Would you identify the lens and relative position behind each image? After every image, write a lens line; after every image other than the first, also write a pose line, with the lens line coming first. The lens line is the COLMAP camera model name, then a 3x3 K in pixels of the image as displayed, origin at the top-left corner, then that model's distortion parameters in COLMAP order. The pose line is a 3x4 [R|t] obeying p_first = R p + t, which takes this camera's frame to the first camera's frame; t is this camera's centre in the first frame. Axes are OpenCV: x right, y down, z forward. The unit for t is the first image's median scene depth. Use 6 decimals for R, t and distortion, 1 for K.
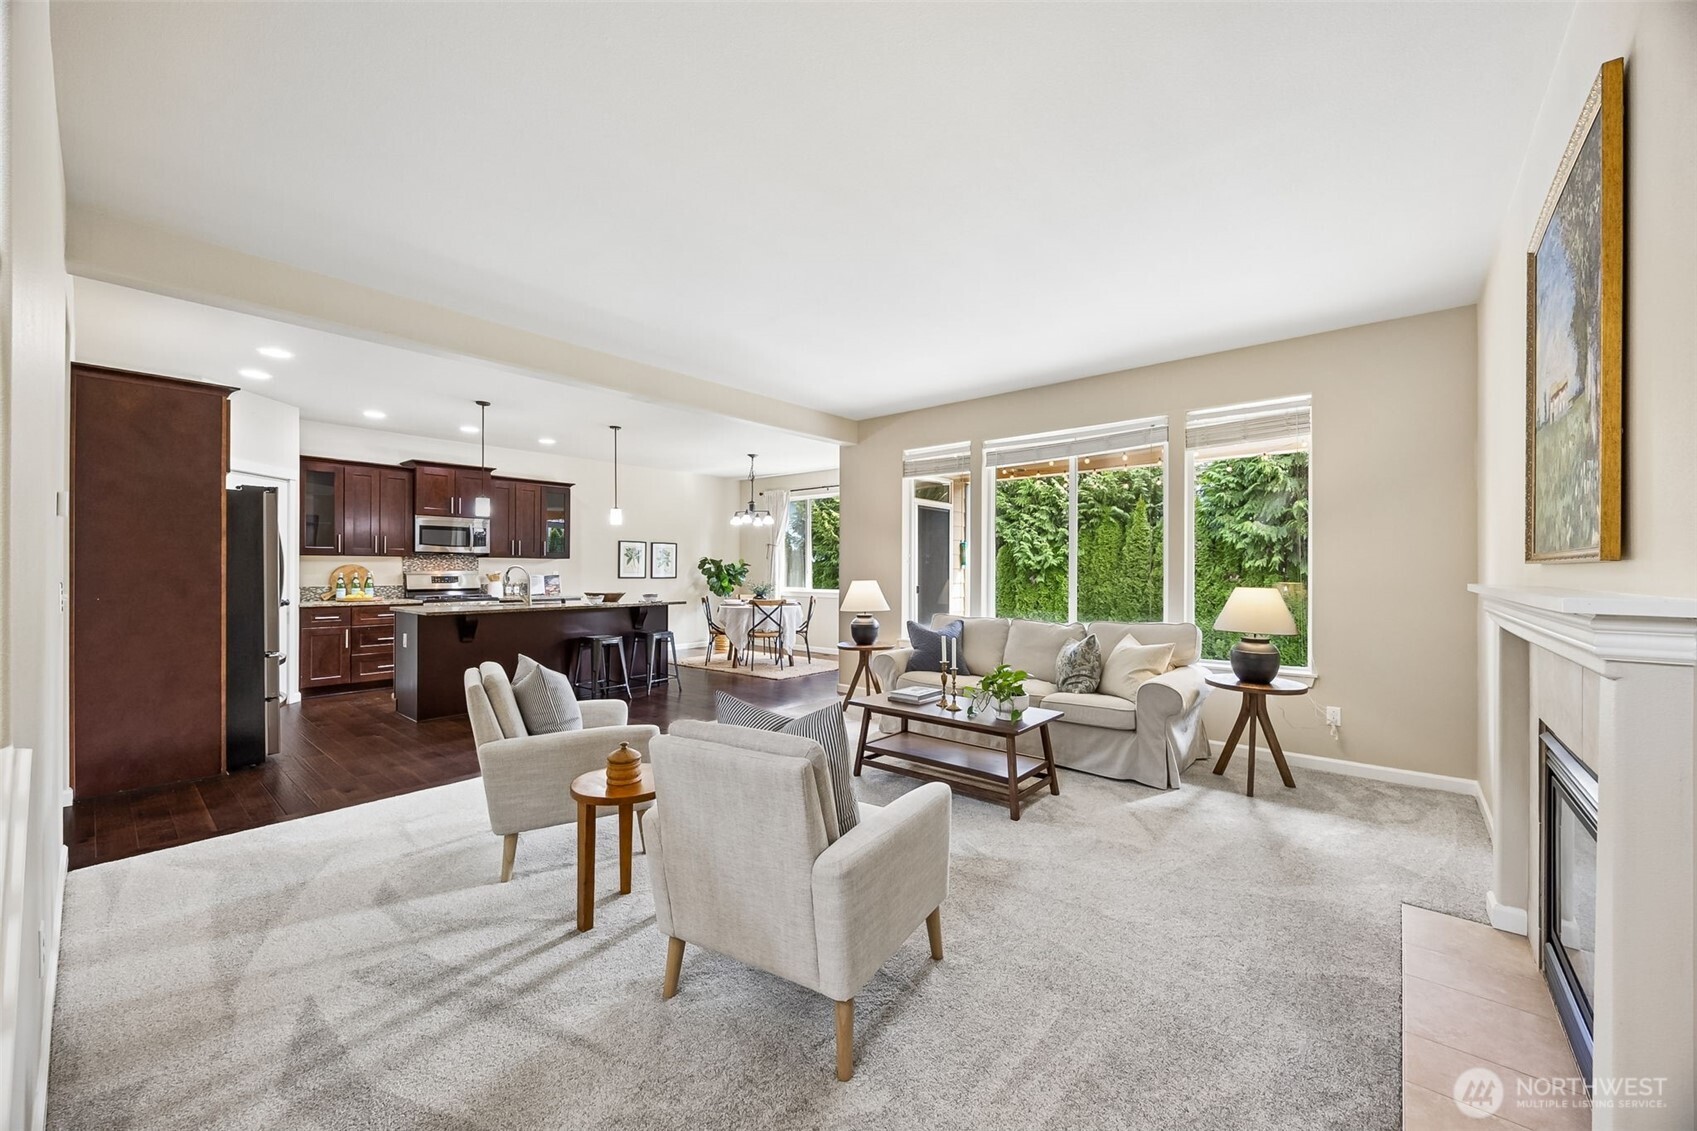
lens RADIAL K [[650.1, 0, 849.6], [0, 650.1, 571.8], [0, 0, 1]] dist [-0.000274, 0.000017]
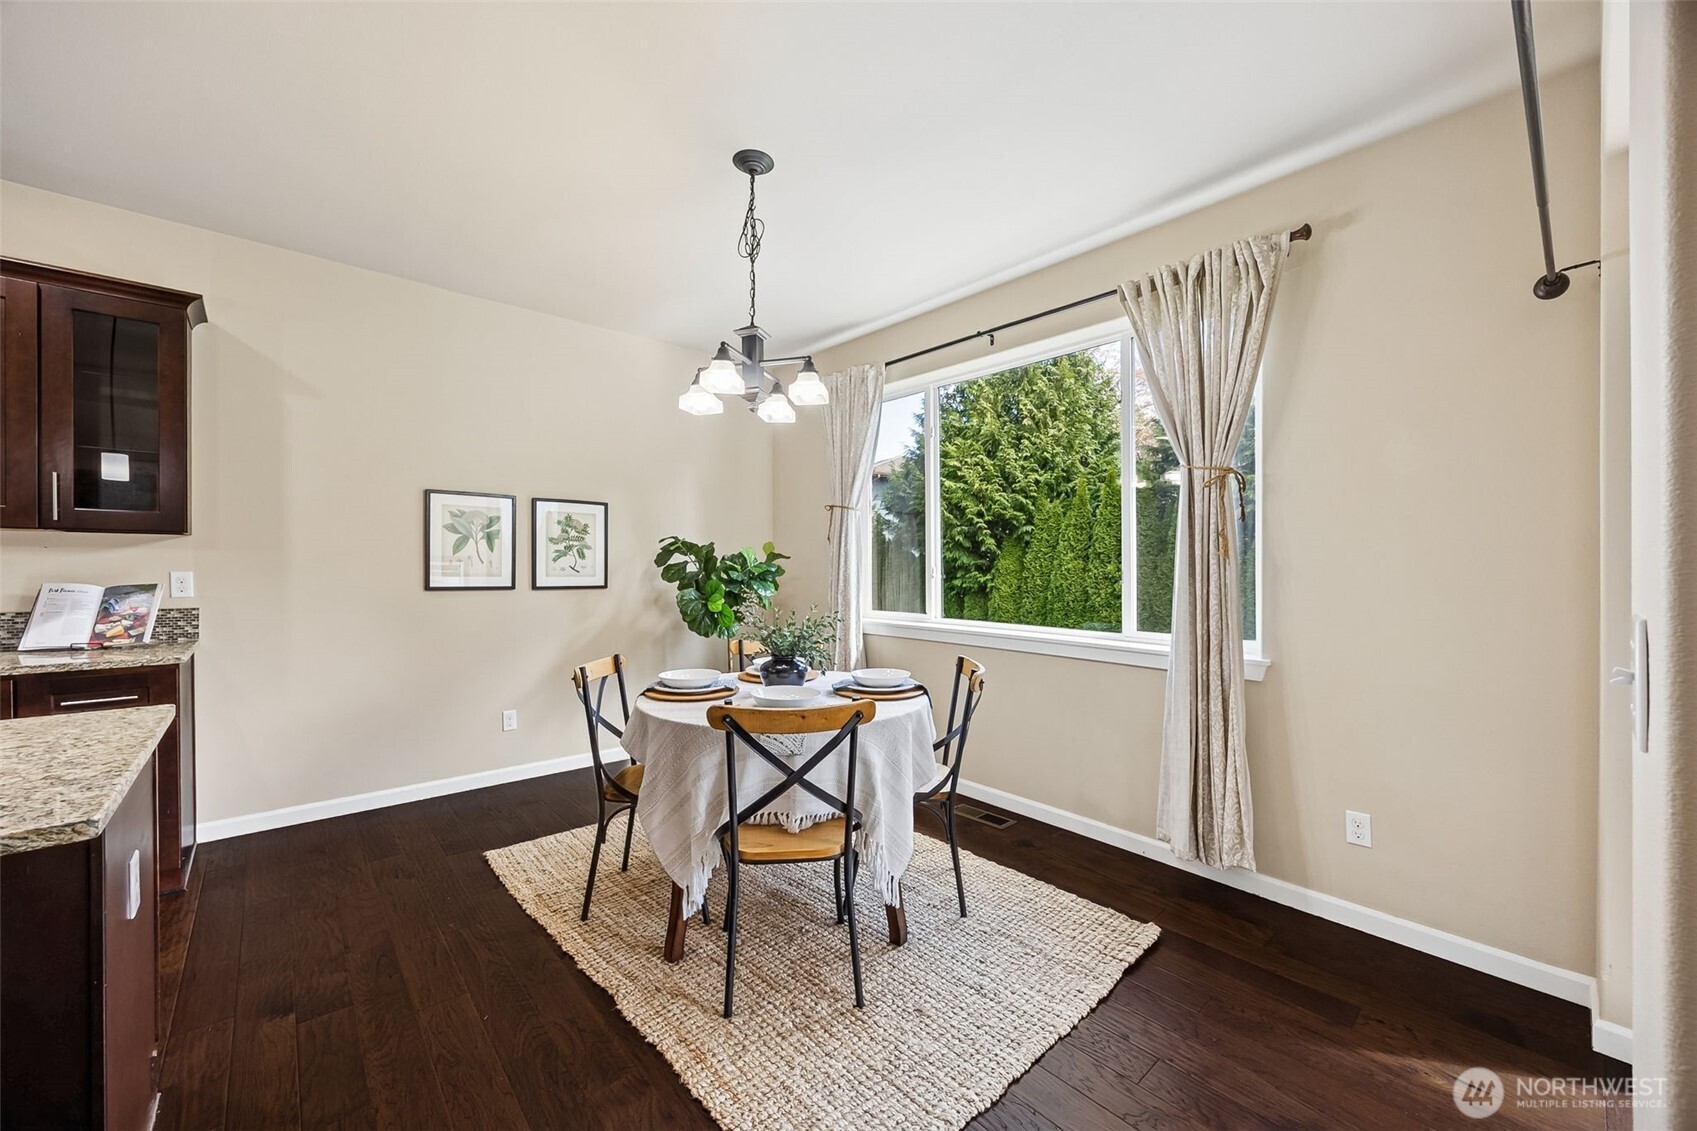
lens RADIAL K [[650.1, 0, 842.9], [0, 650.1, 567.8], [0, 0, 1]] dist [0.001894, 0.000060]
pose [[0.988902, 0.005692, -0.148459, -0.076617], [-0.005609, 0.999984, 0.000978, -0.005545], [0.148462, -0.000134, 0.988918, 0.791210]]
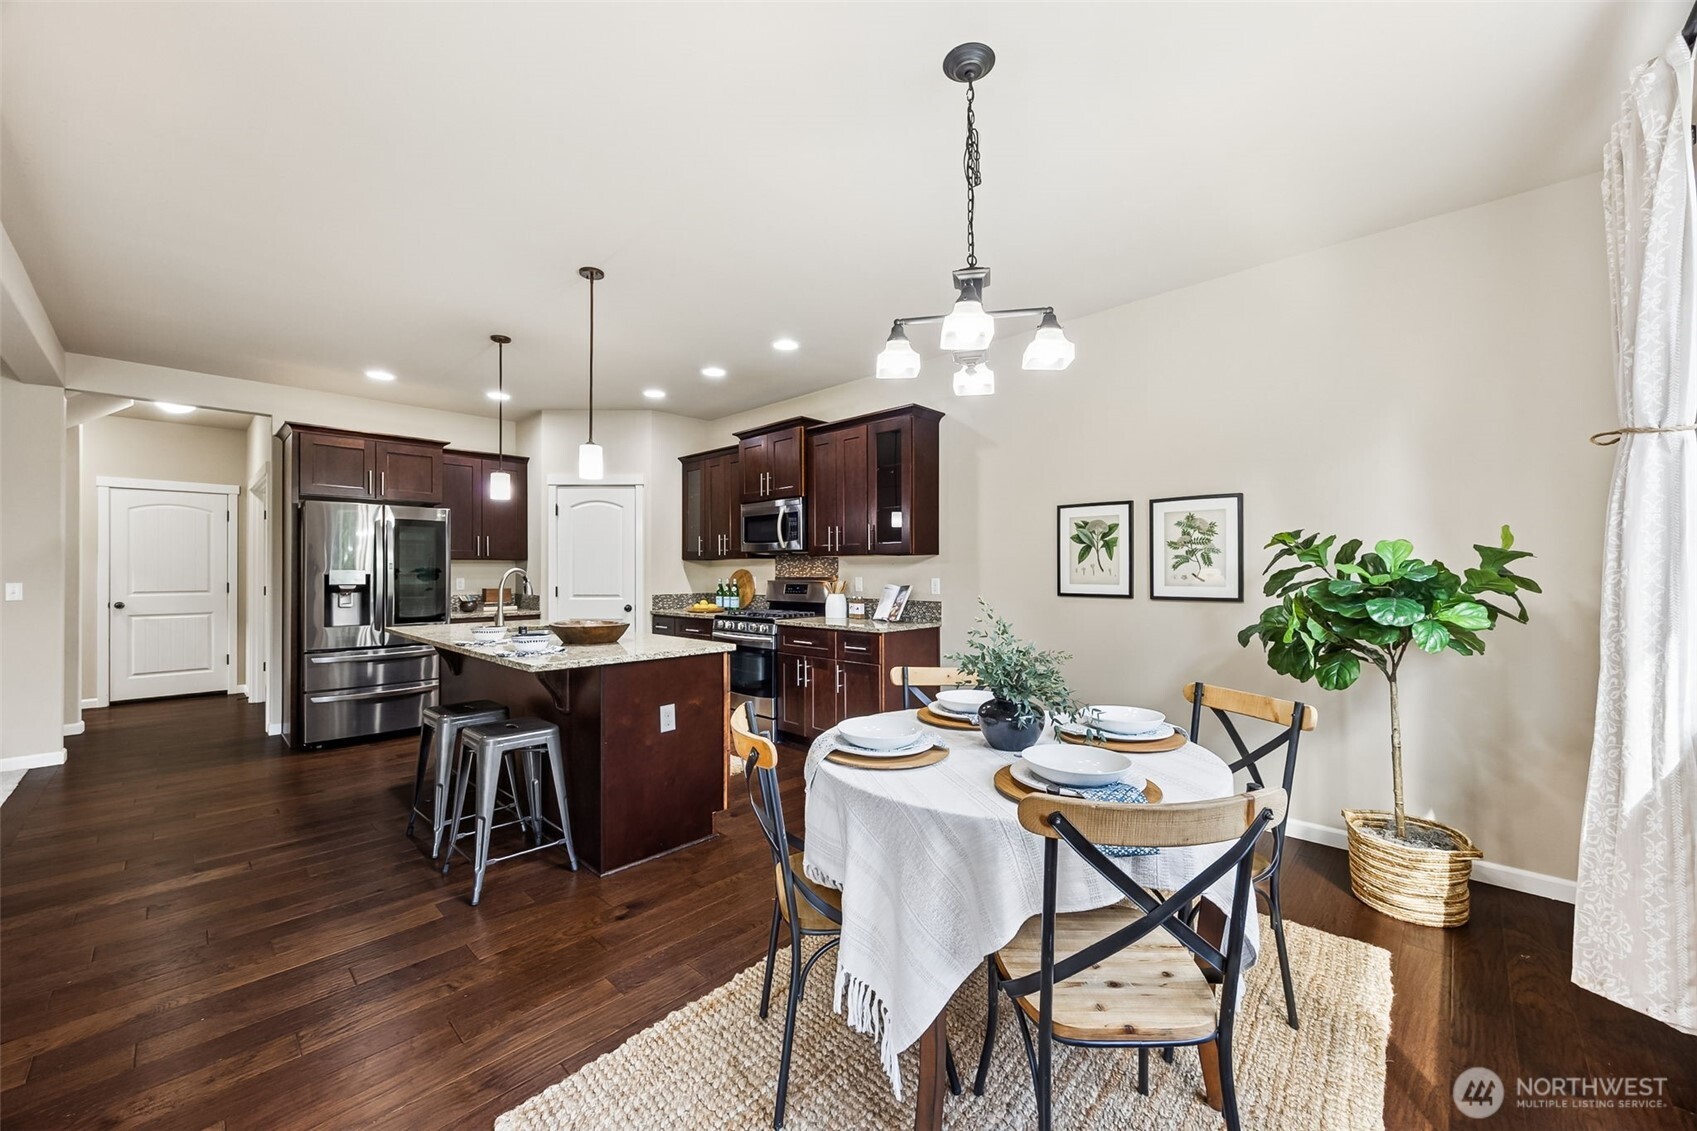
lens RADIAL K [[650.1, 0, 849.6], [0, 650.1, 571.8], [0, 0, 1]] dist [-0.000274, 0.000017]
pose [[-0.061125, -0.003849, -0.998123, 0.080683], [-0.002697, 0.999990, -0.003691, -0.004331], [0.998127, 0.002466, -0.061134, 1.056610]]
